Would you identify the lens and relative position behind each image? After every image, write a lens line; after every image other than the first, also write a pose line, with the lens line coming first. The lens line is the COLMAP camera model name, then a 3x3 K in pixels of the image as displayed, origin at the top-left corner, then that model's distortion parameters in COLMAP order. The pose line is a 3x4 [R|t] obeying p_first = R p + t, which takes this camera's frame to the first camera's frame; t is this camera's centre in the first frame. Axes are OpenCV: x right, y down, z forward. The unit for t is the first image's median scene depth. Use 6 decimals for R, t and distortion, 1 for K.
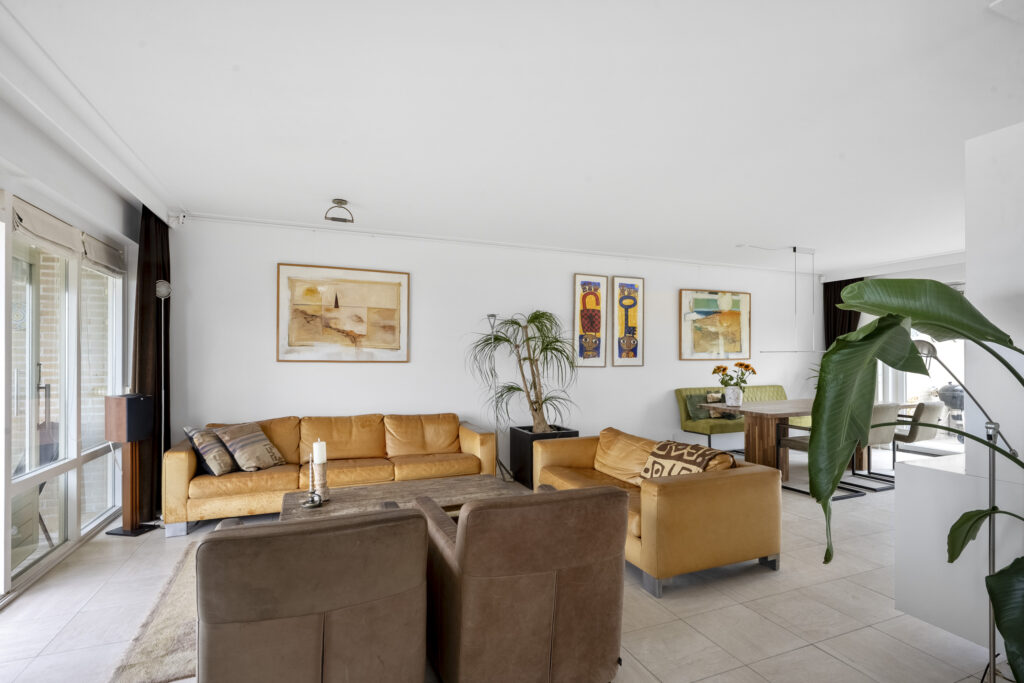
lens RADIAL K [[490.2, 0, 520.1], [0, 490.2, 354.9], [0, 0, 1]] dist [-0.003083, -0.000271]
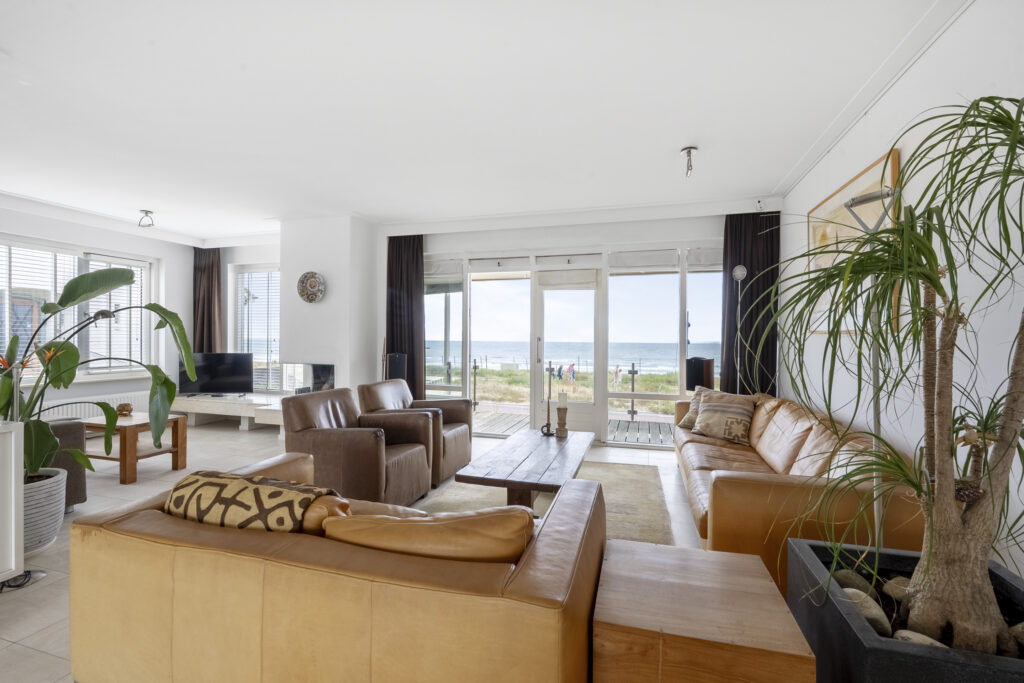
lens RADIAL K [[441.6, 0, 509.8], [0, 441.6, 340.6], [0, 0, 1]] dist [-0.007171, 0.000641]
pose [[-0.633334, -0.002231, -0.773876, 0.371805], [-0.001985, 0.999997, -0.001259, 0.026816], [0.773876, 0.000739, -0.633336, 1.022841]]
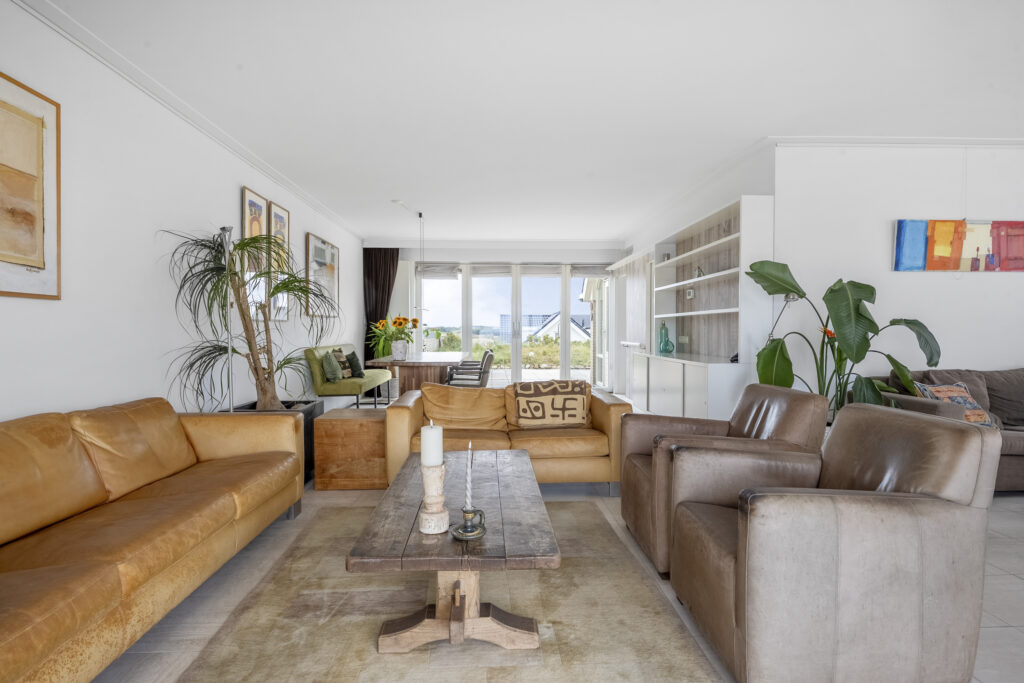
lens RADIAL K [[547.7, 0, 519.1], [0, 547.7, 341.9], [0, 0, 1]] dist [-0.004493, -0.000461]
pose [[0.333105, -0.019434, 0.942690, -0.595359], [-0.004360, 0.999745, 0.022151, 0.044389], [-0.942880, -0.011489, 0.332935, 0.439436]]
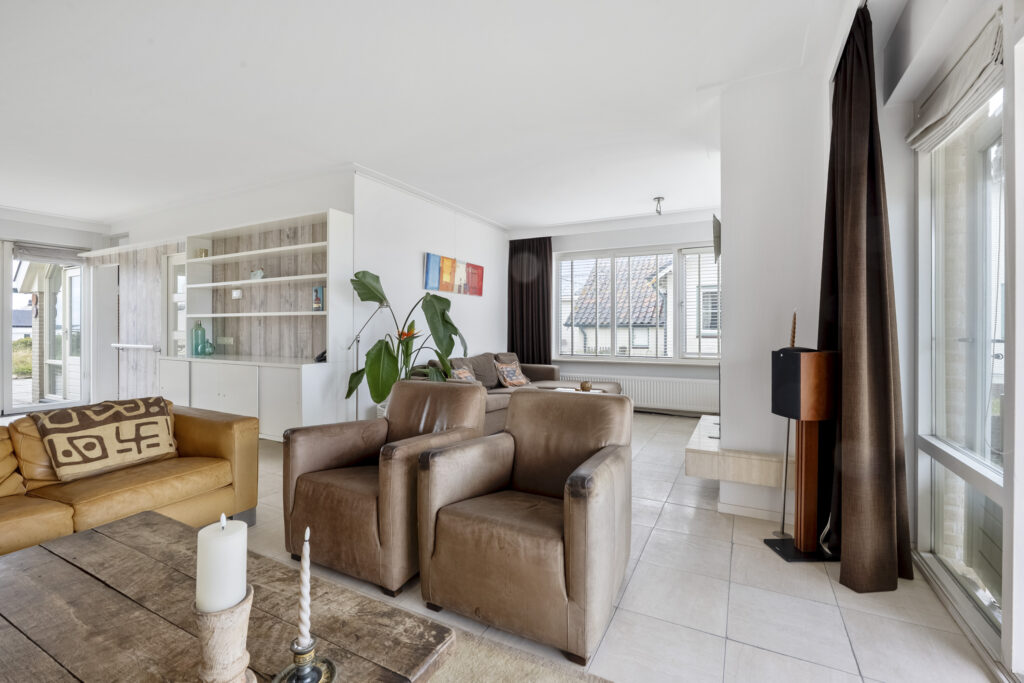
lens RADIAL K [[441.6, 0, 517.7], [0, 441.6, 329.0], [0, 0, 1]] dist [-0.007171, 0.000641]
pose [[-0.648738, 0.001255, 0.761010, -0.443701], [-0.006629, 0.999951, -0.007301, 0.041701], [-0.760983, -0.009781, -0.648699, 0.647796]]
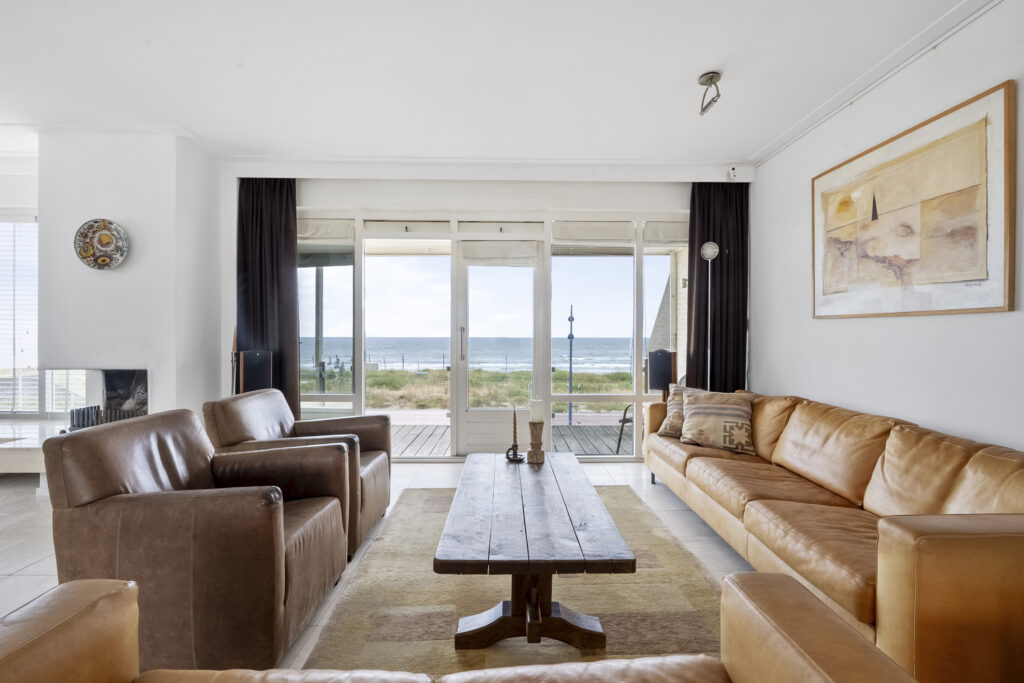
lens RADIAL K [[474.6, 0, 515.3], [0, 474.6, 338.6], [0, 0, 1]] dist [-0.004706, 0.000892]
pose [[-0.368510, 0.002910, -0.929619, 0.280039], [0.003314, 0.999993, 0.001817, 0.037656], [0.929618, -0.002411, -0.368517, 0.809465]]
